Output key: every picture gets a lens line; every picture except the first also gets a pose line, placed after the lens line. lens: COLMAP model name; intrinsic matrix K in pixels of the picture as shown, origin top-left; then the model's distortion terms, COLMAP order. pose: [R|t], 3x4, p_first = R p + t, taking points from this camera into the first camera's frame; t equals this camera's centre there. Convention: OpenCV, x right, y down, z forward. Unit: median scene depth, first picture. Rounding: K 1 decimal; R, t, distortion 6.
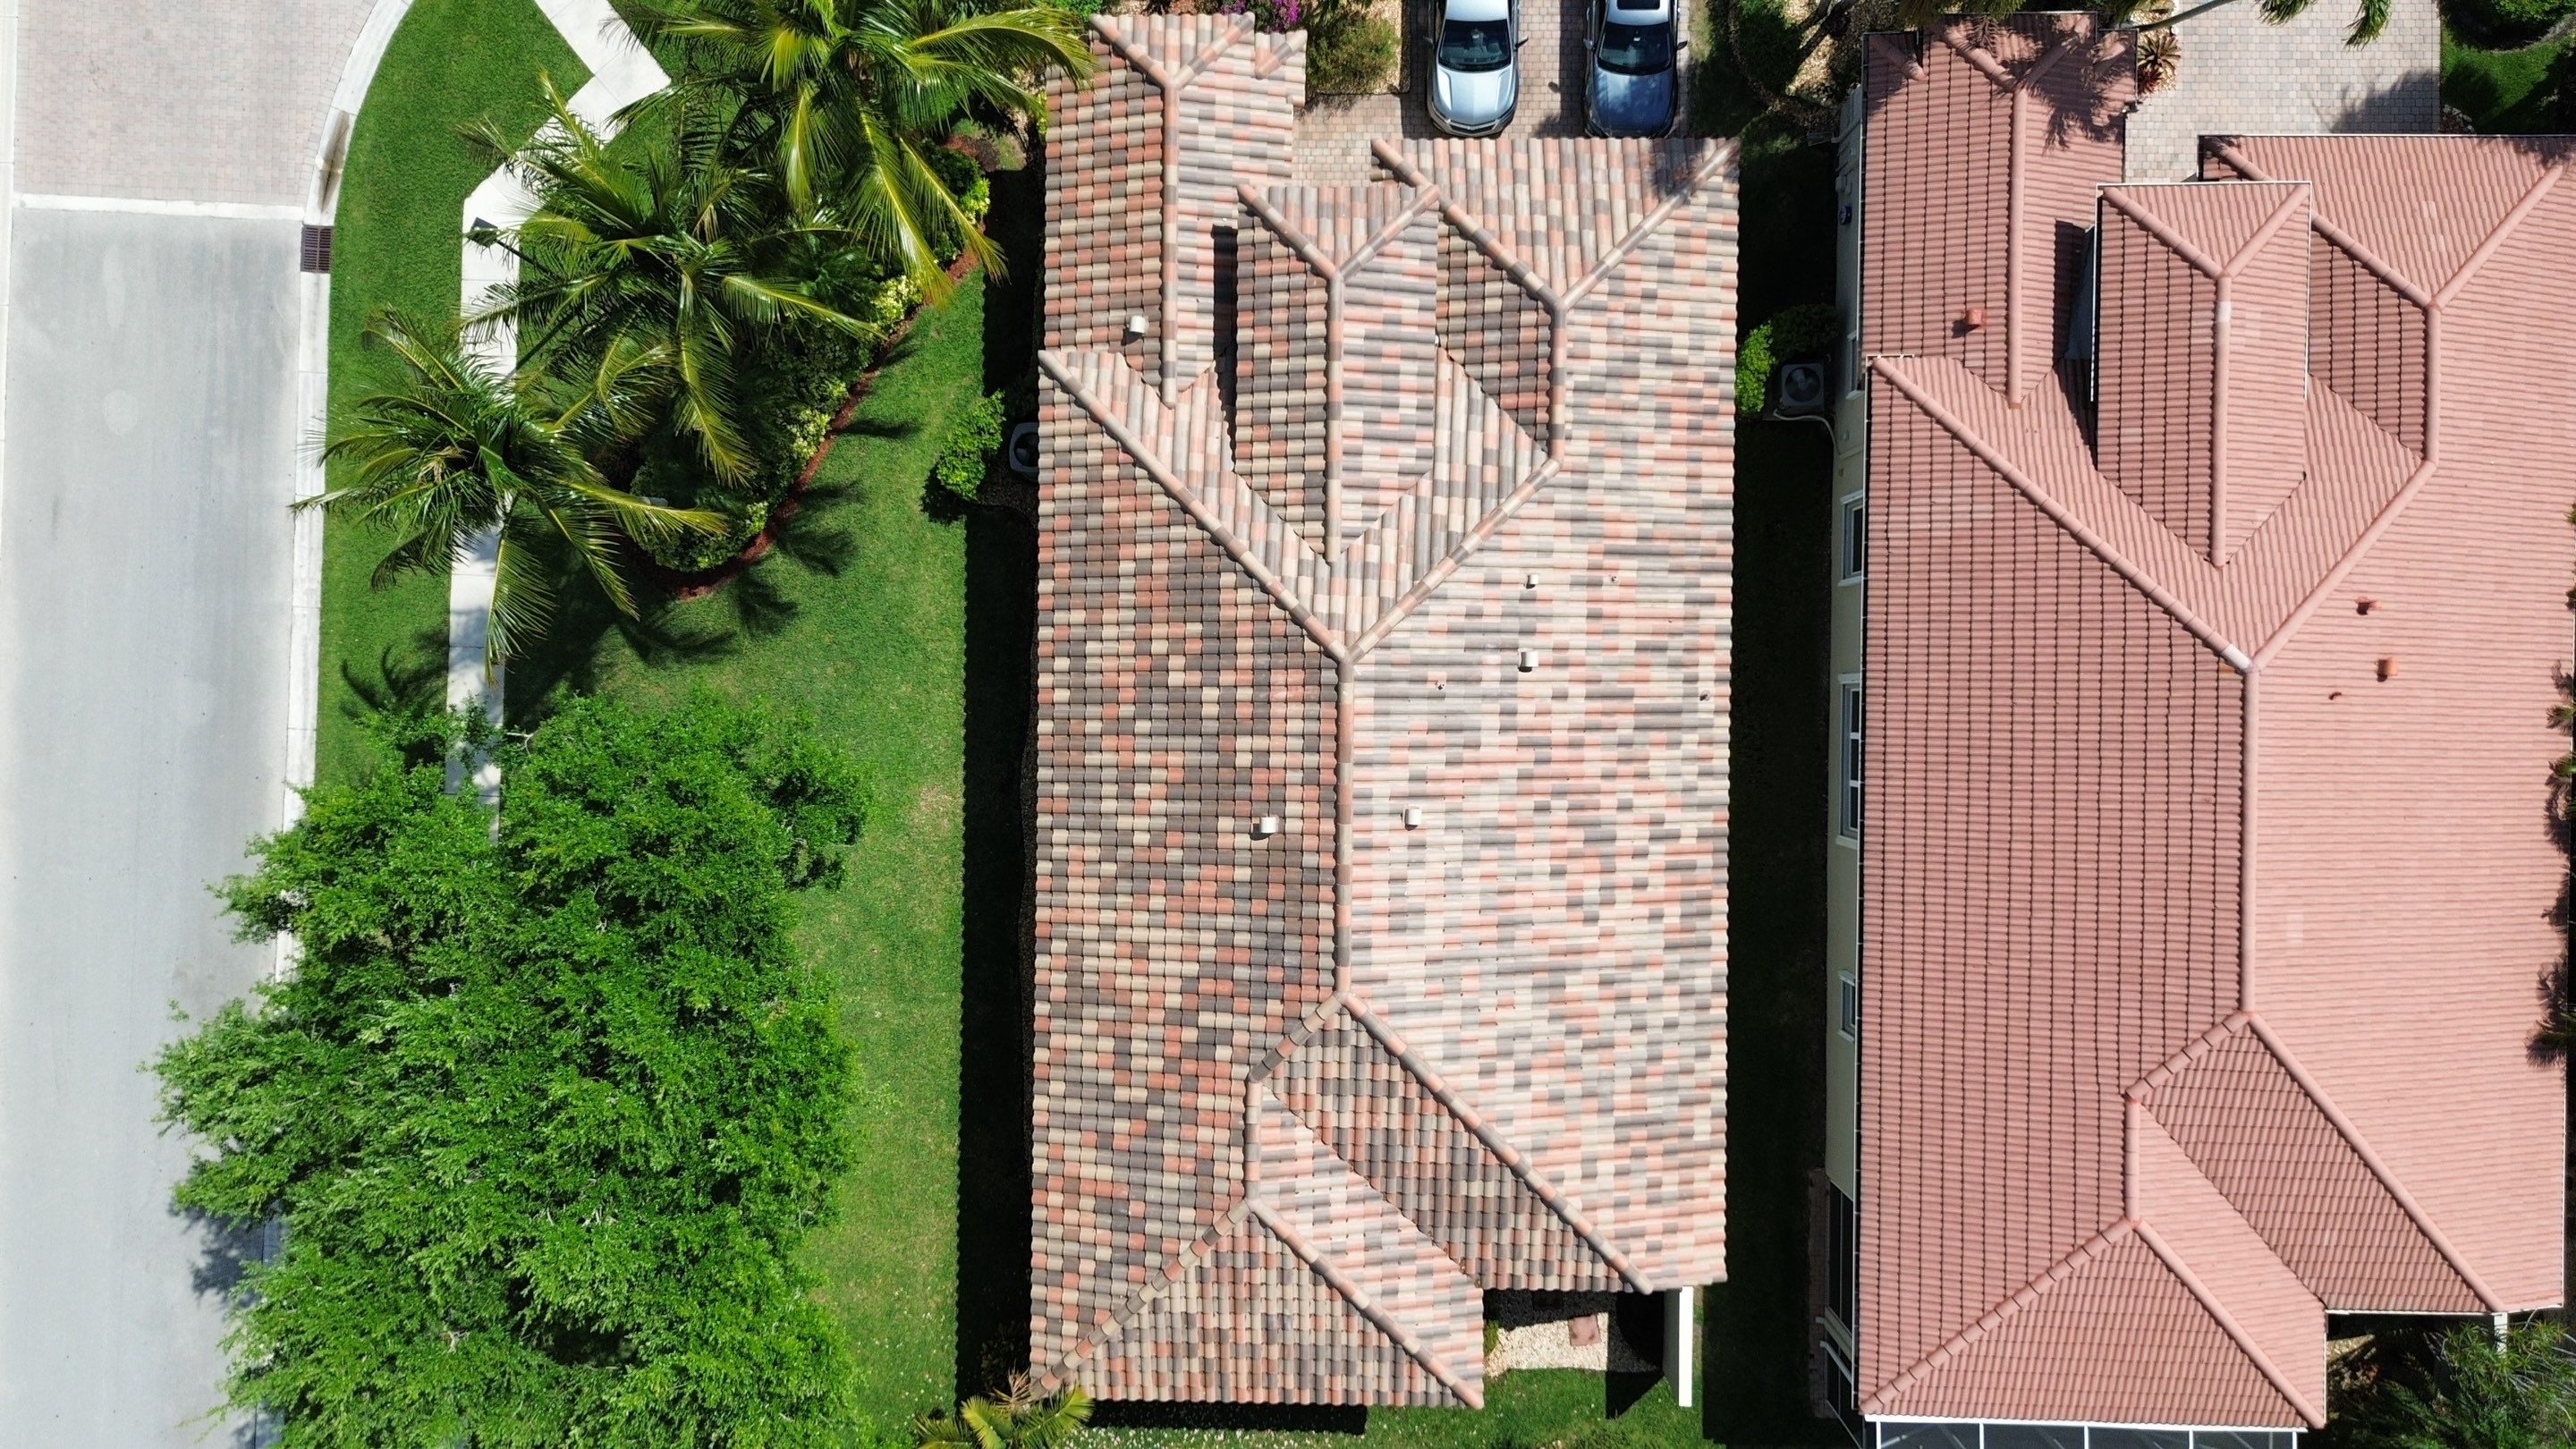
lens RADIAL K [[1848.5, 0, 1289.8], [0, 1848.5, 721.3], [0, 0, 1]] dist [0.036027, -0.037240]
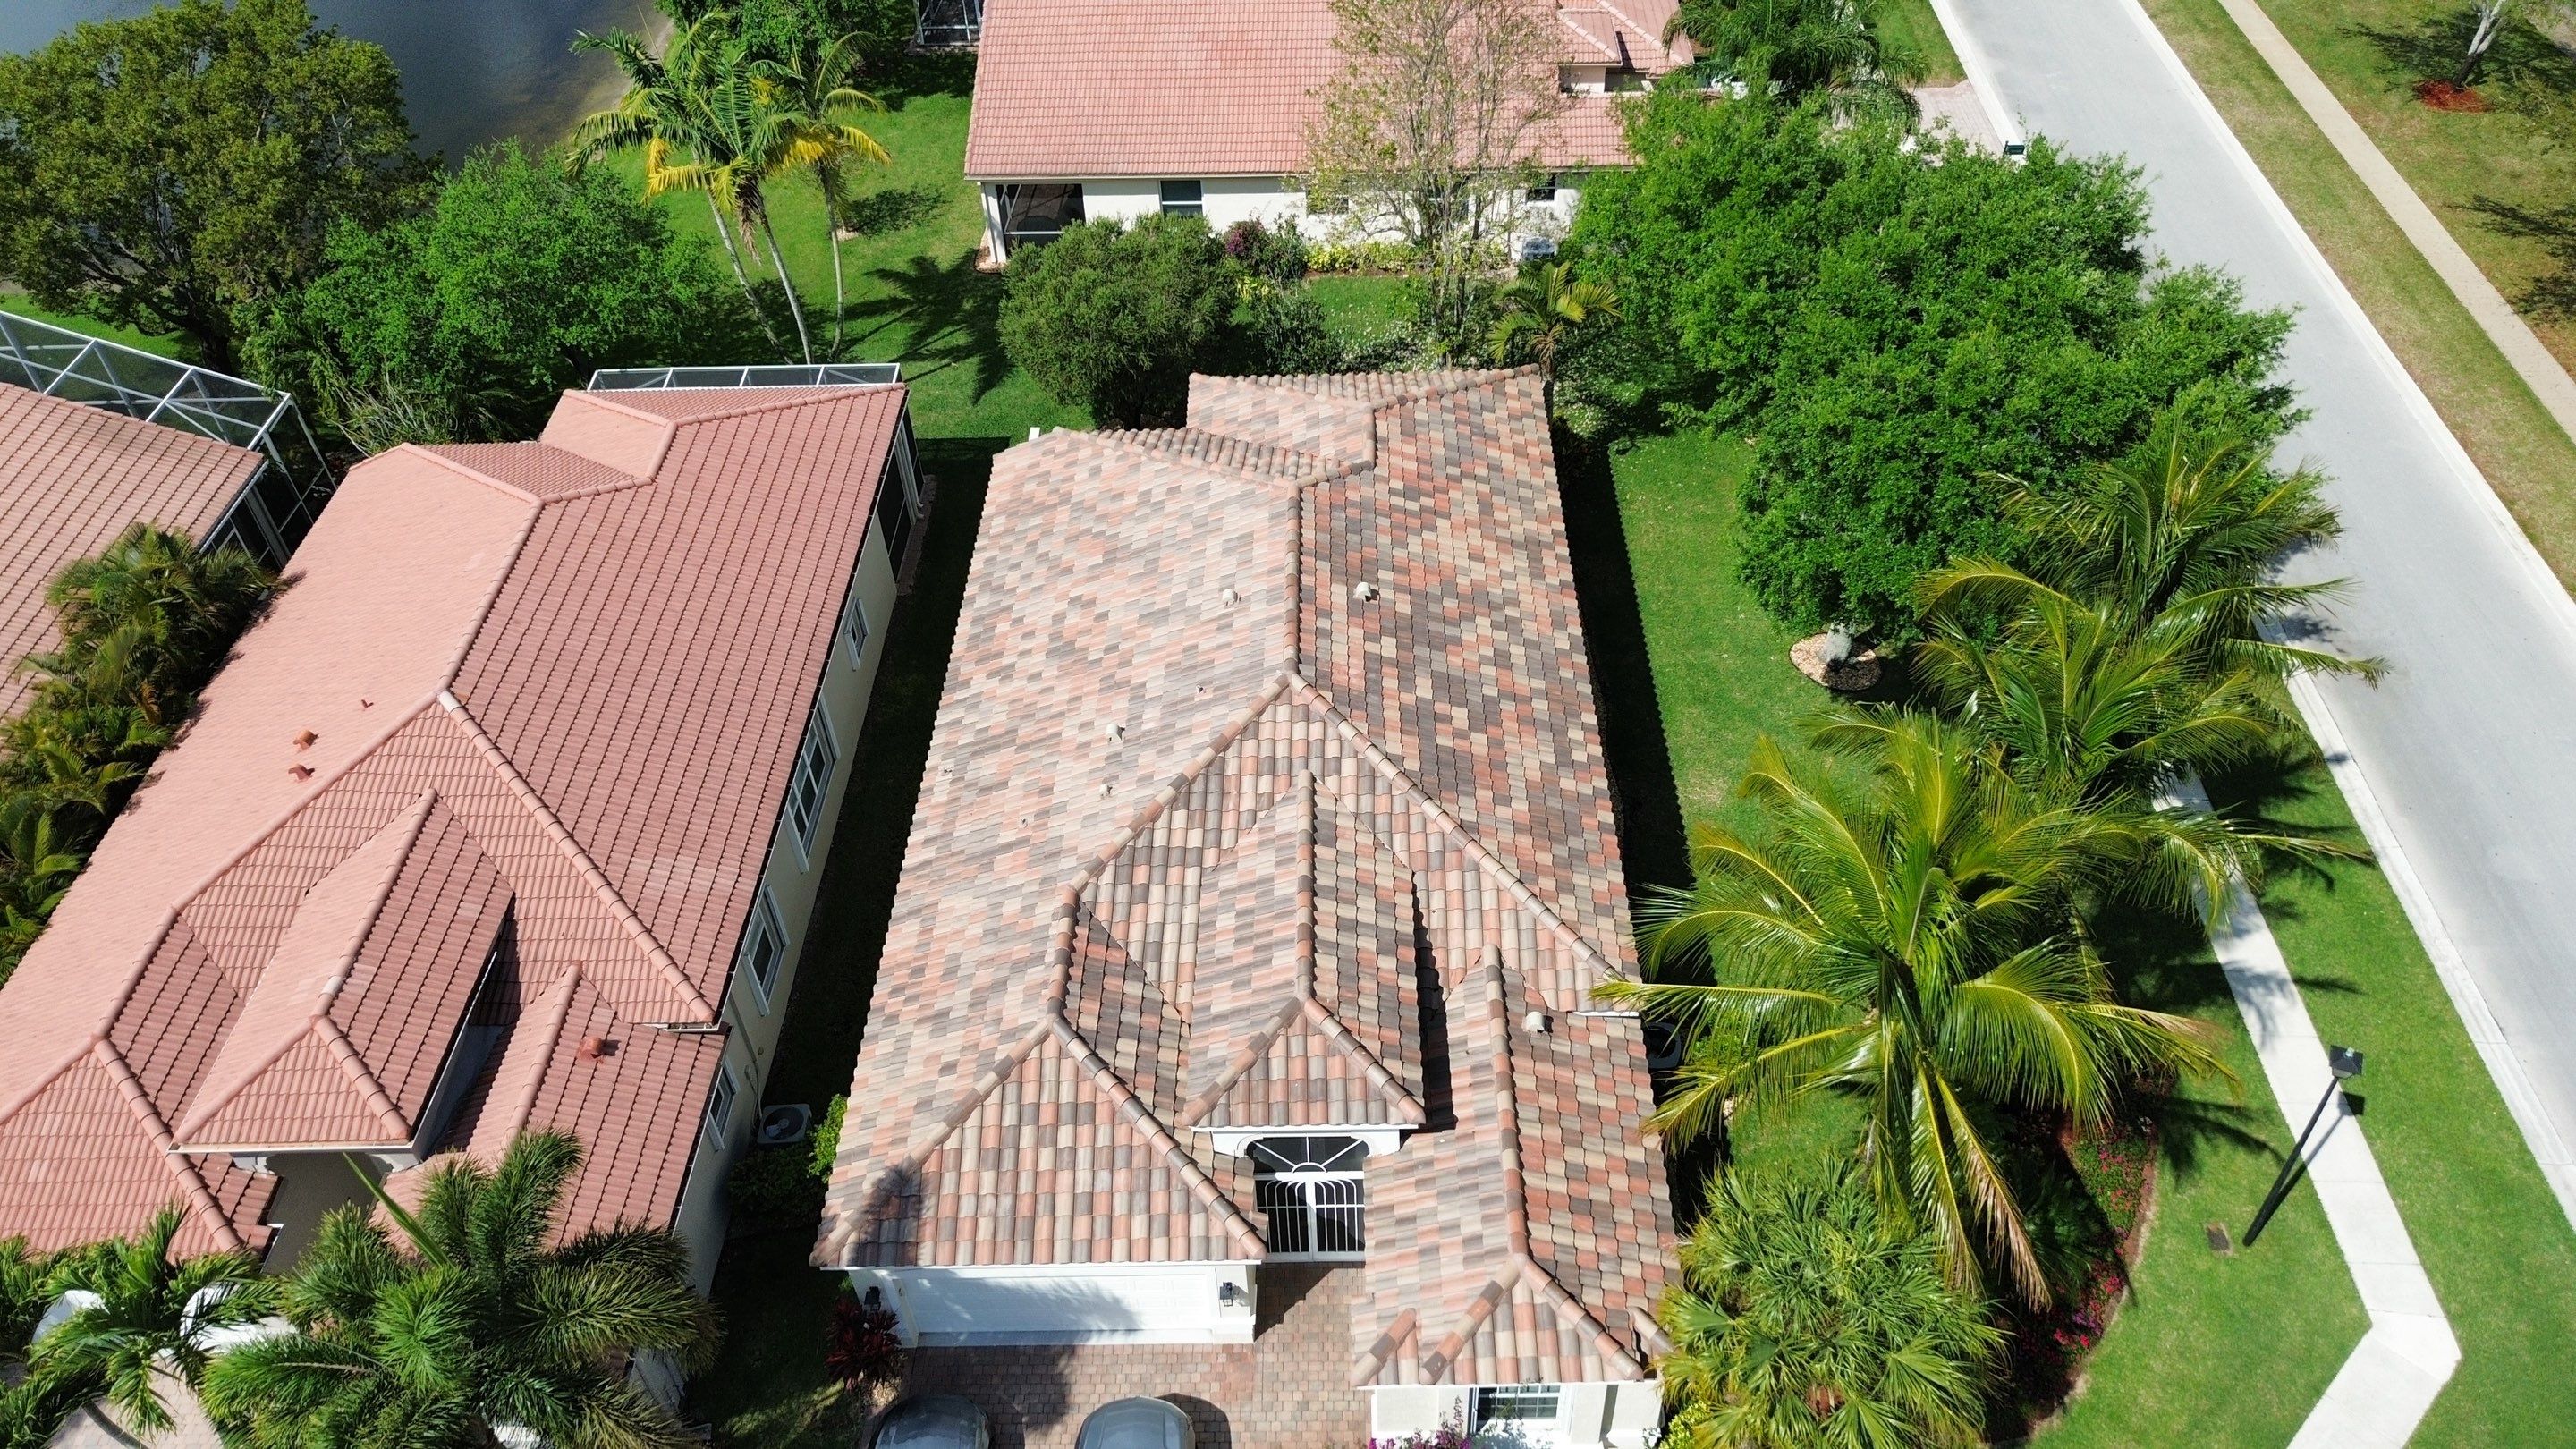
lens RADIAL K [[1848.5, 0, 1291.0], [0, 1848.5, 712.0], [0, 0, 1]] dist [0.036027, -0.037240]
pose [[-0.997849, 0.048130, 0.044514, -0.013906], [-0.000074, -0.679807, 0.733391, -0.761519], [0.065559, 0.731810, 0.678348, 0.299757]]
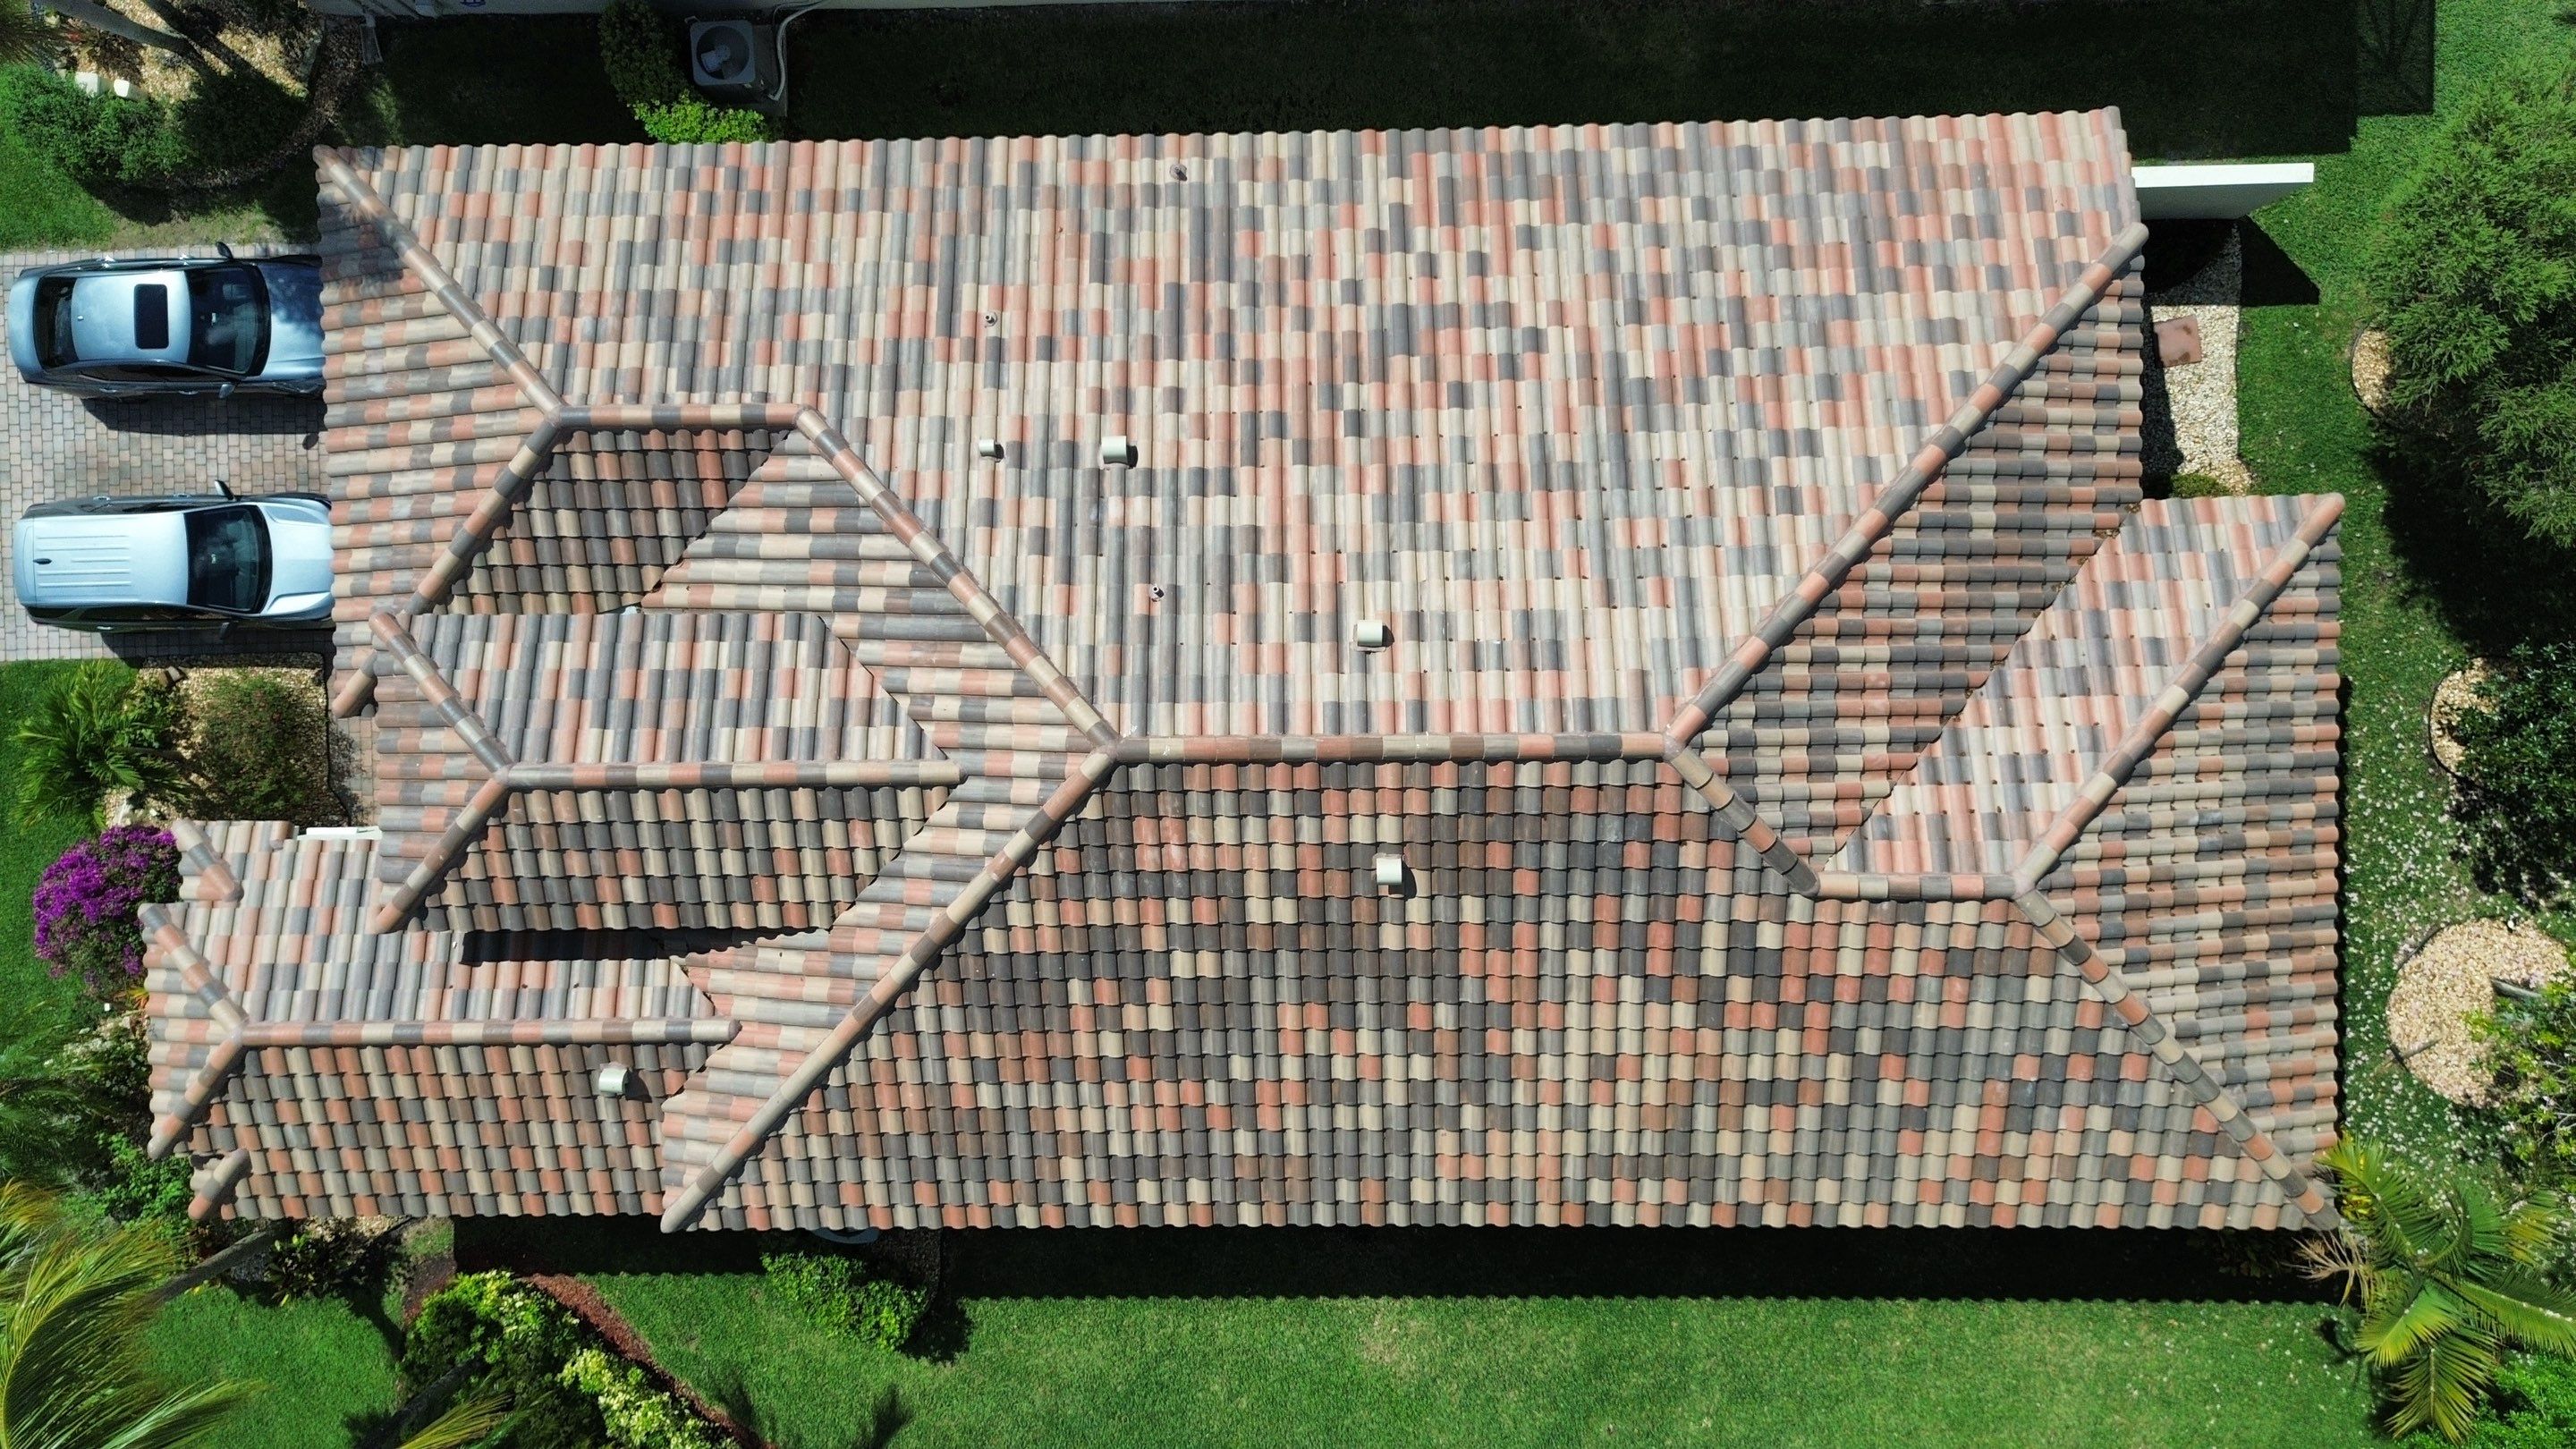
lens RADIAL K [[1848.5, 0, 1291.6], [0, 1848.5, 718.8], [0, 0, 1]] dist [0.036027, -0.037240]
pose [[-0.020996, -0.999779, -0.001370, 0.038585], [0.998862, -0.020918, -0.042867, 0.049291], [0.042828, -0.002268, 0.999080, 0.376734]]
